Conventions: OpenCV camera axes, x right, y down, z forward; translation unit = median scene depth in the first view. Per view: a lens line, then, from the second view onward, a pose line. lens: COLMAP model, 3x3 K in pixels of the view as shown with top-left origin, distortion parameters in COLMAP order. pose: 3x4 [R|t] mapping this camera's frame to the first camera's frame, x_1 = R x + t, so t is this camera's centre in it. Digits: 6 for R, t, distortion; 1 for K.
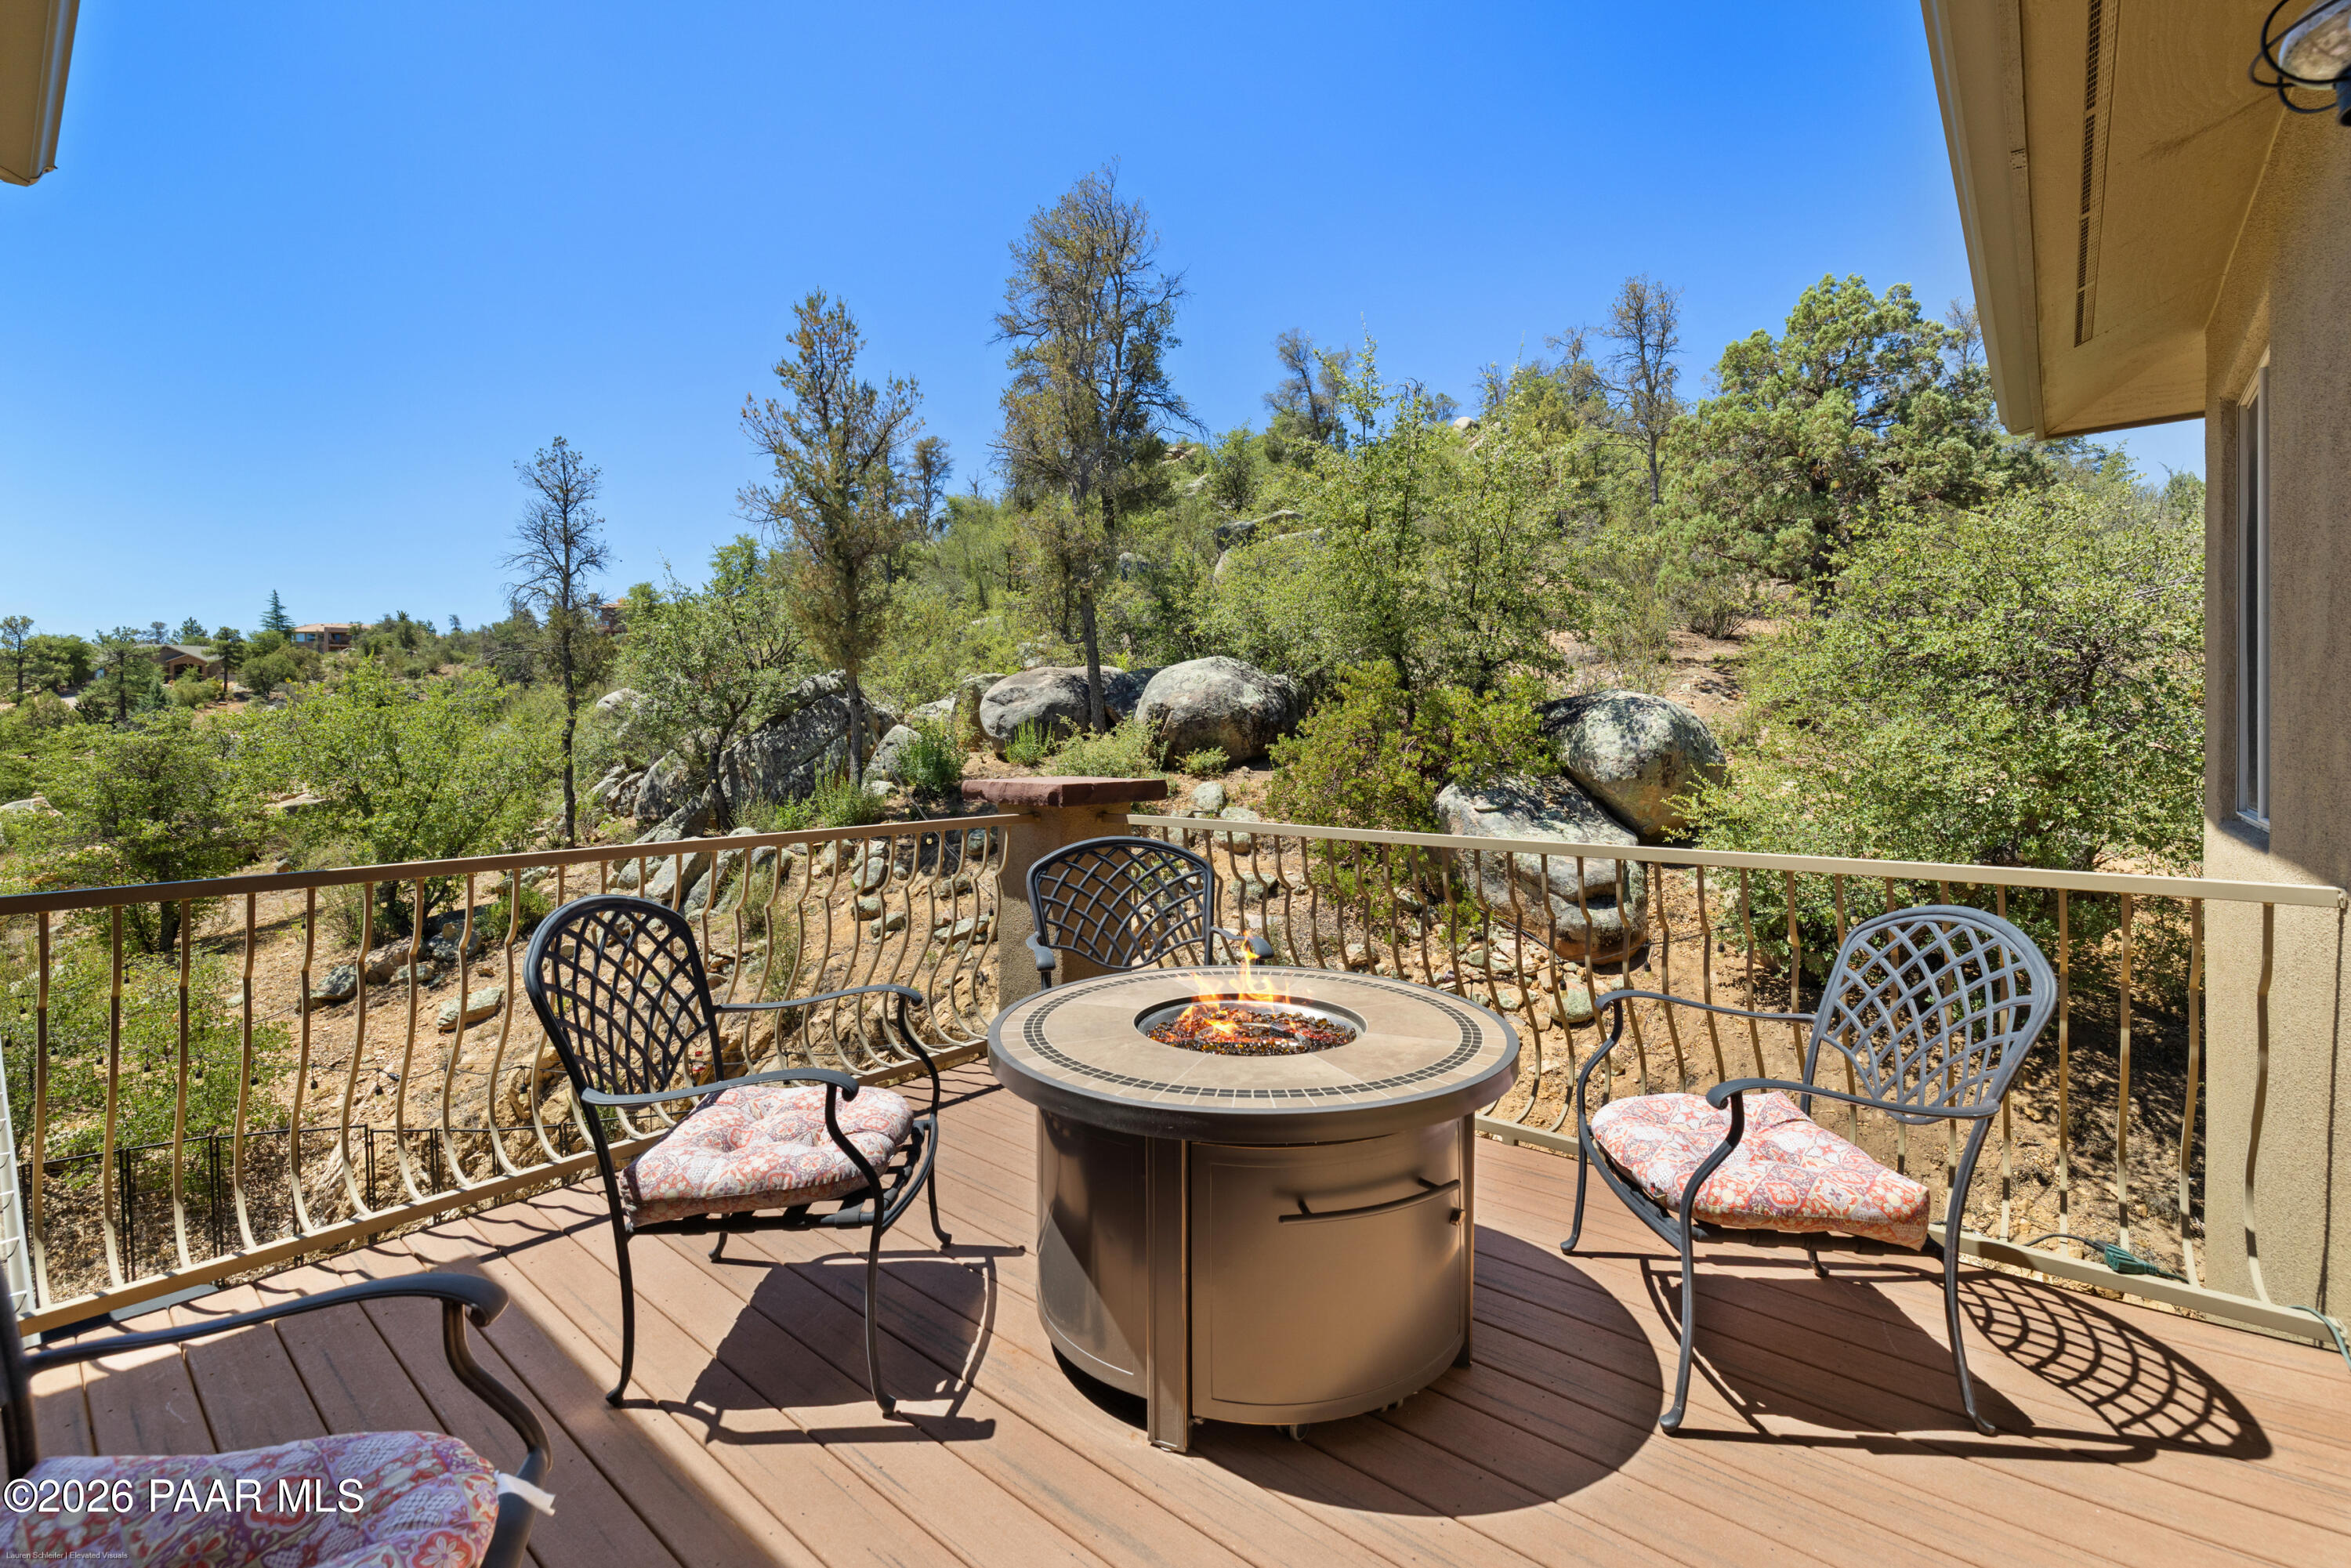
lens RADIAL K [[1026.5, 0, 1149.7], [0, 1026.5, 747.1], [0, 0, 1]] dist [0.001472, 0.000412]
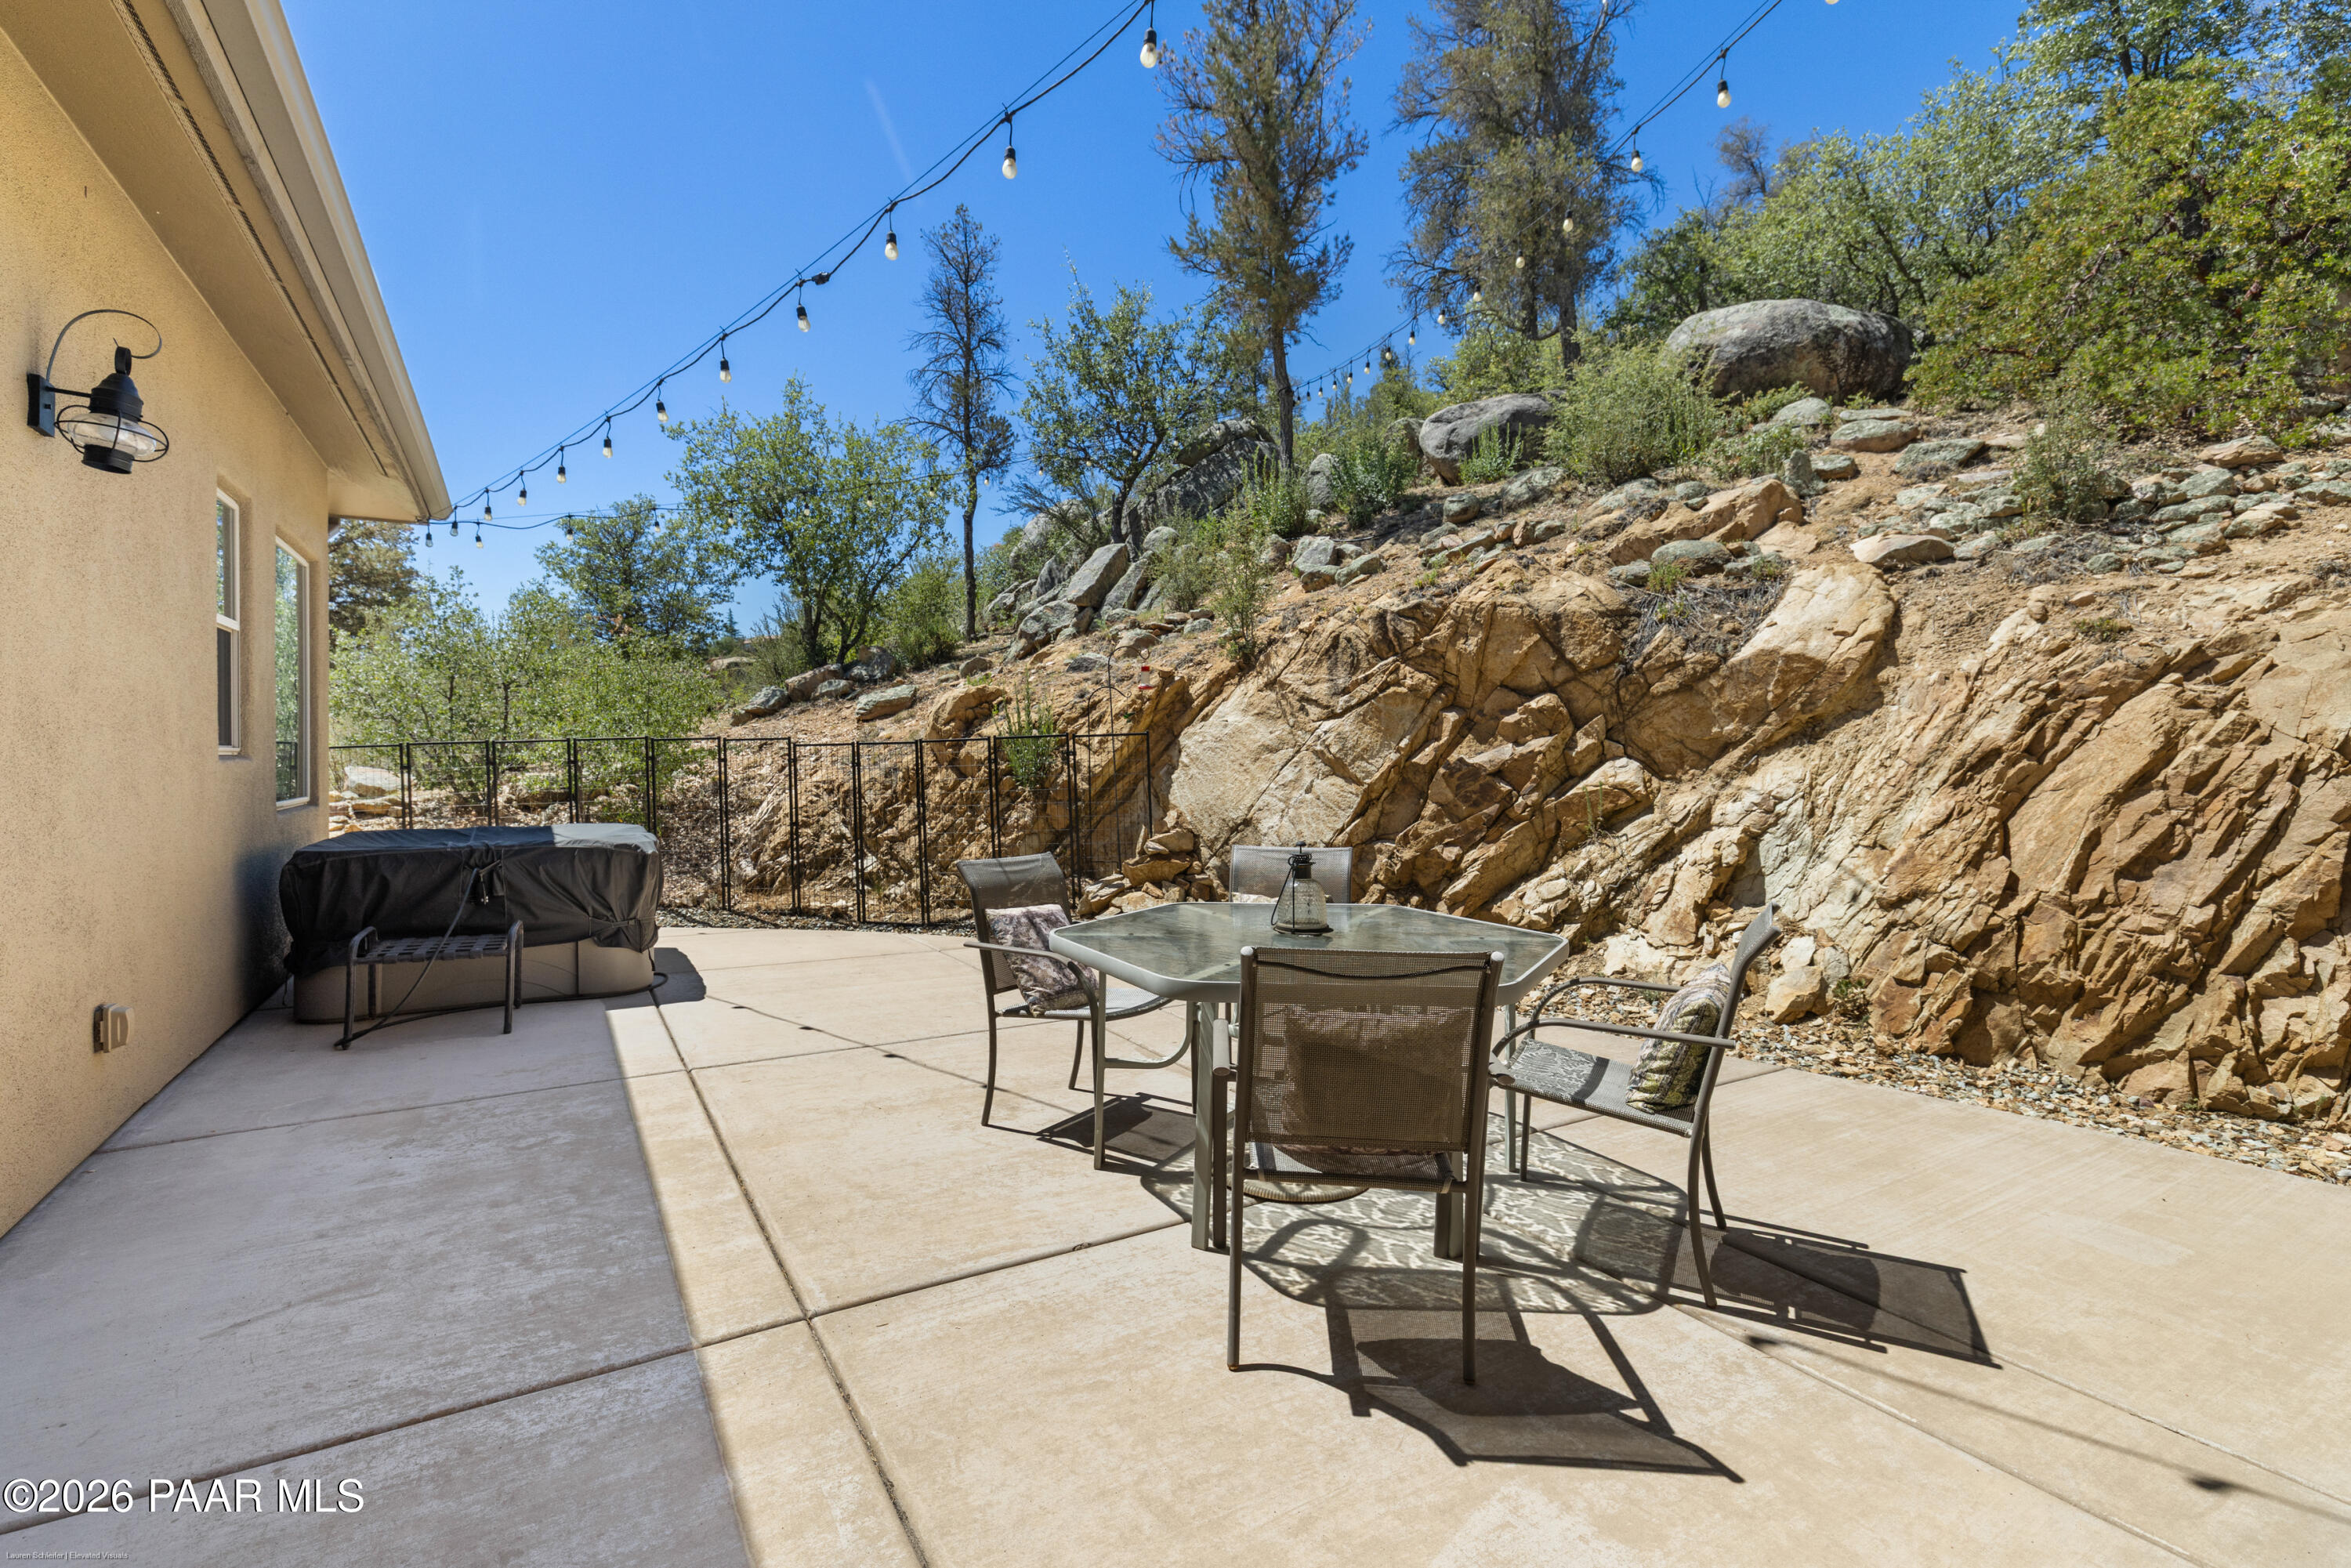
lens RADIAL K [[1039.3, 0, 1145.0], [0, 1039.3, 725.1], [0, 0, 1]] dist [0.000954, 0.000840]
pose [[0.948446, -0.005891, -0.316885, -0.138078], [-0.000253, 0.999813, -0.019344, 0.259985], [0.316940, 0.018427, 0.948267, 0.181463]]
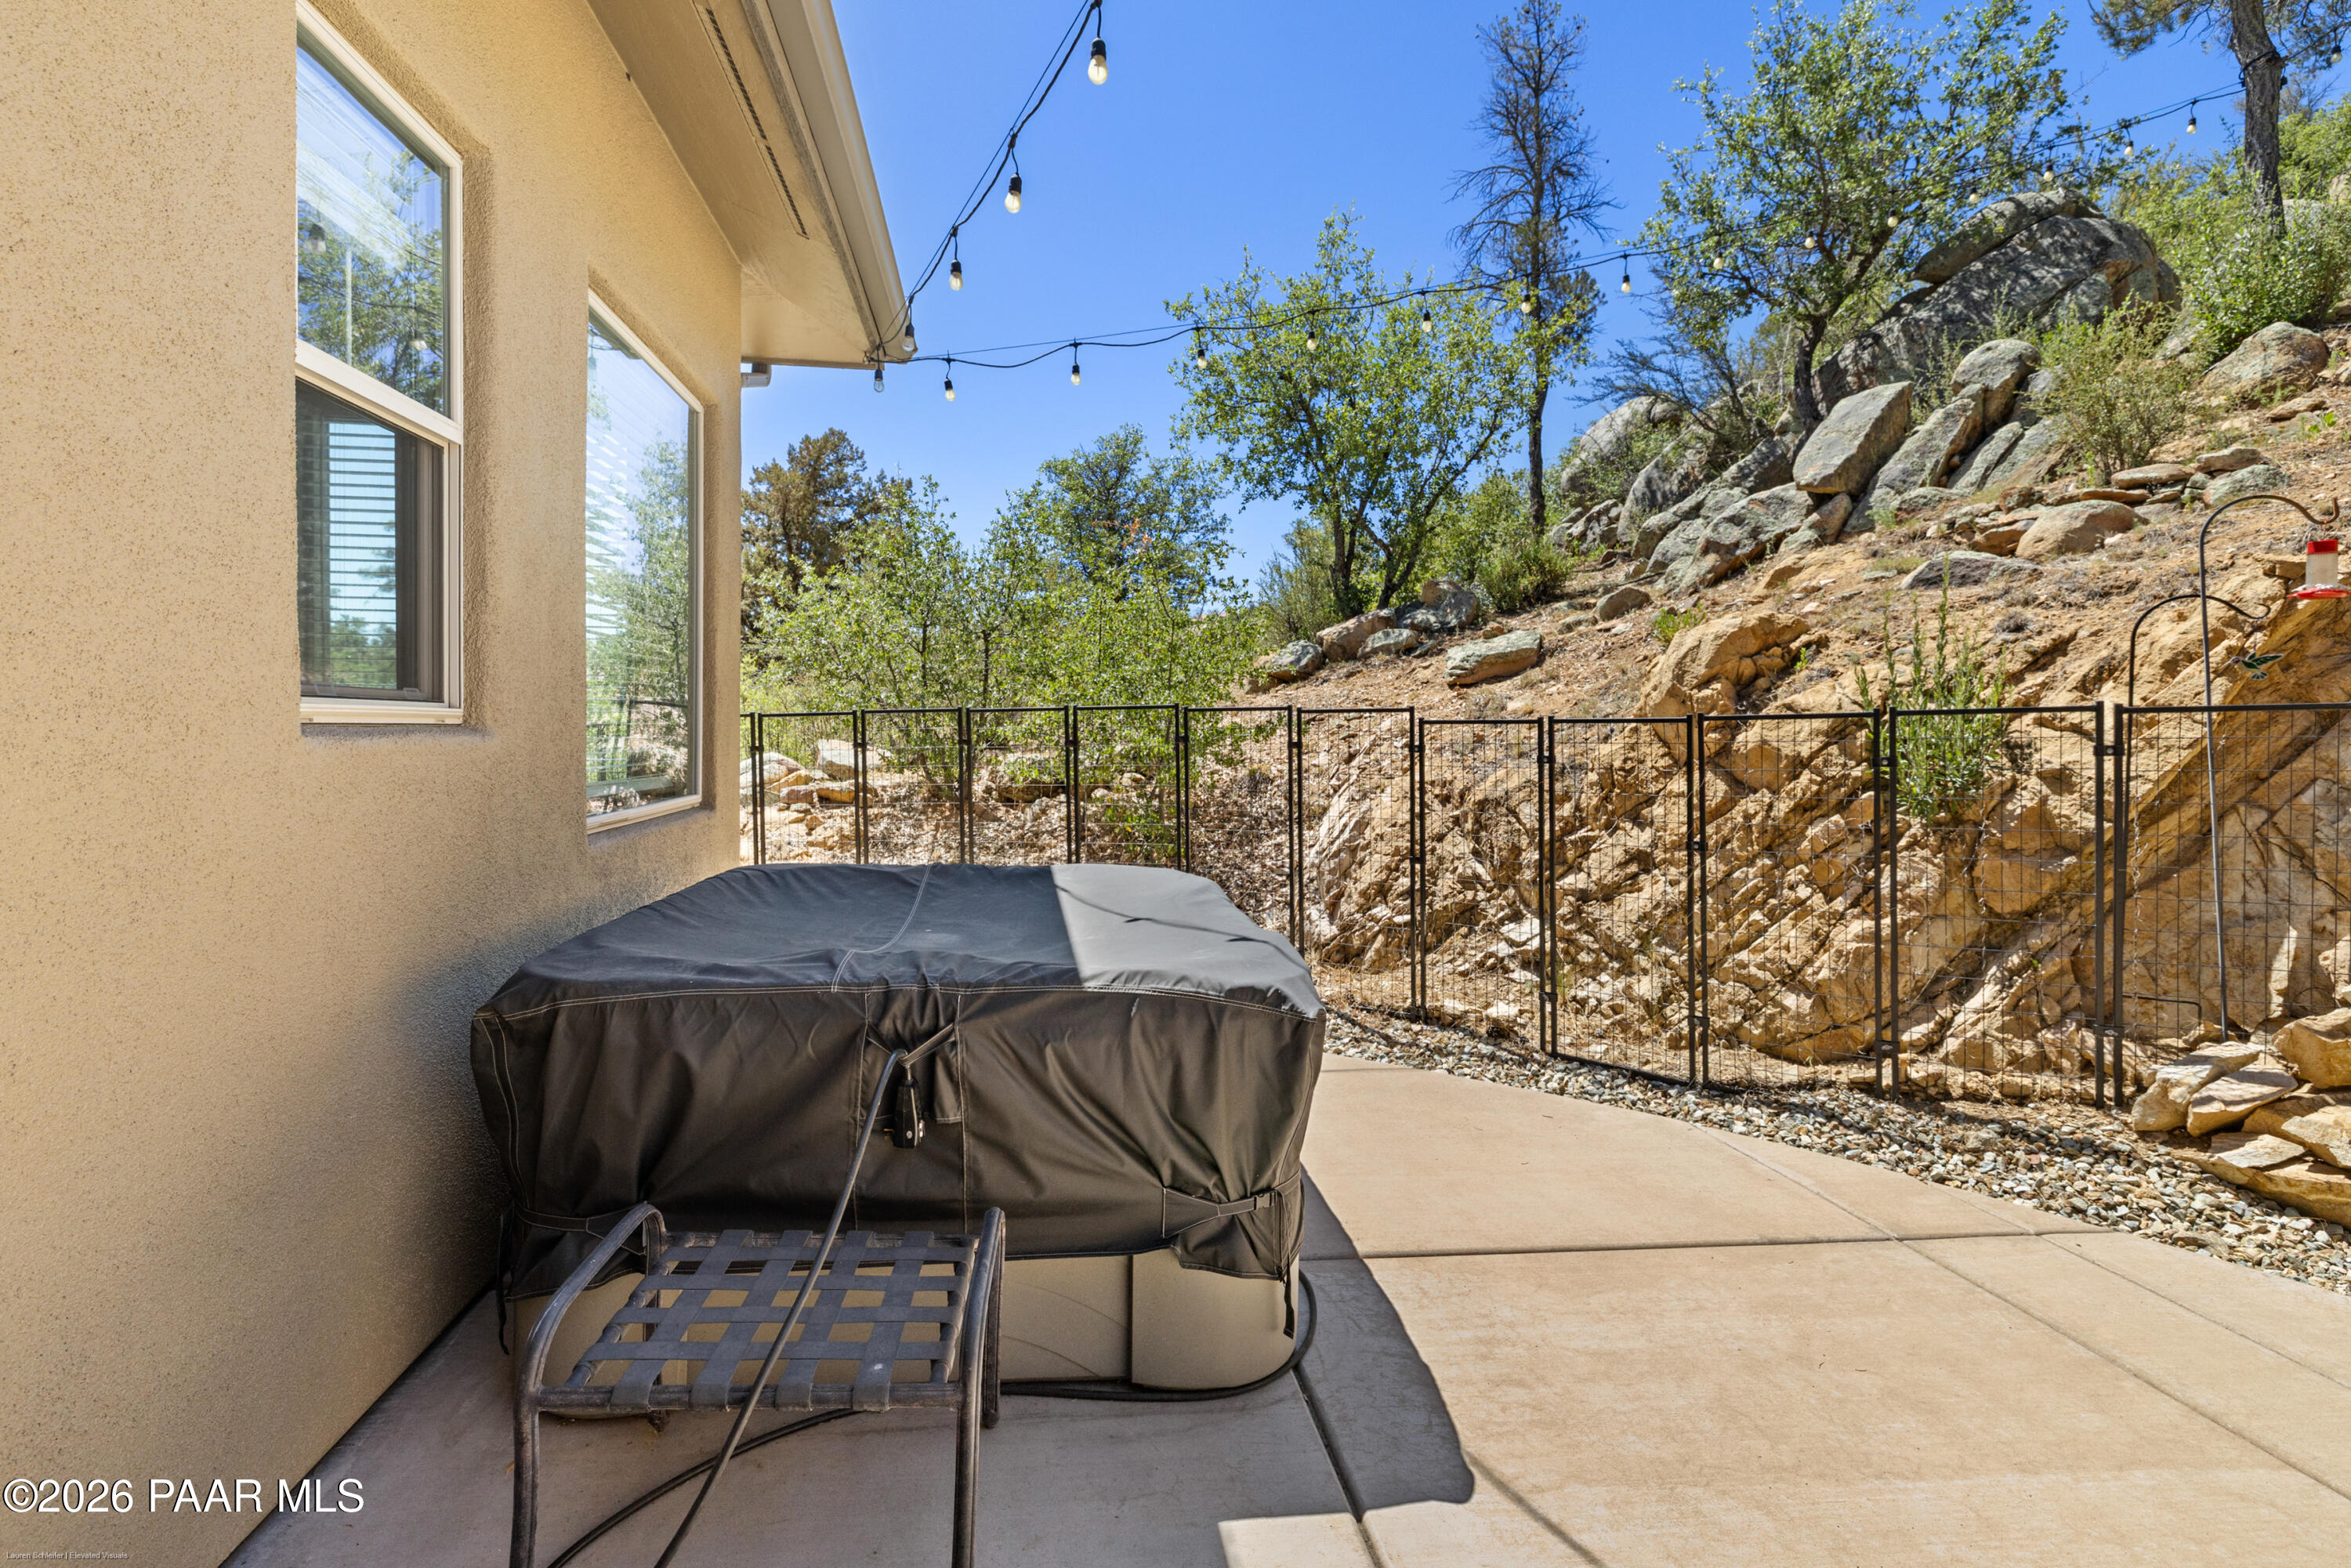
lens RADIAL K [[1093.4, 0, 1130.1], [0, 1093.4, 685.1], [0, 0, 1]] dist [-0.000479, 0.000401]
pose [[0.733770, -0.010486, -0.679317, -0.348630], [-0.015995, 0.999337, -0.032703, 0.261285], [0.679210, 0.034862, 0.733116, 0.361192]]
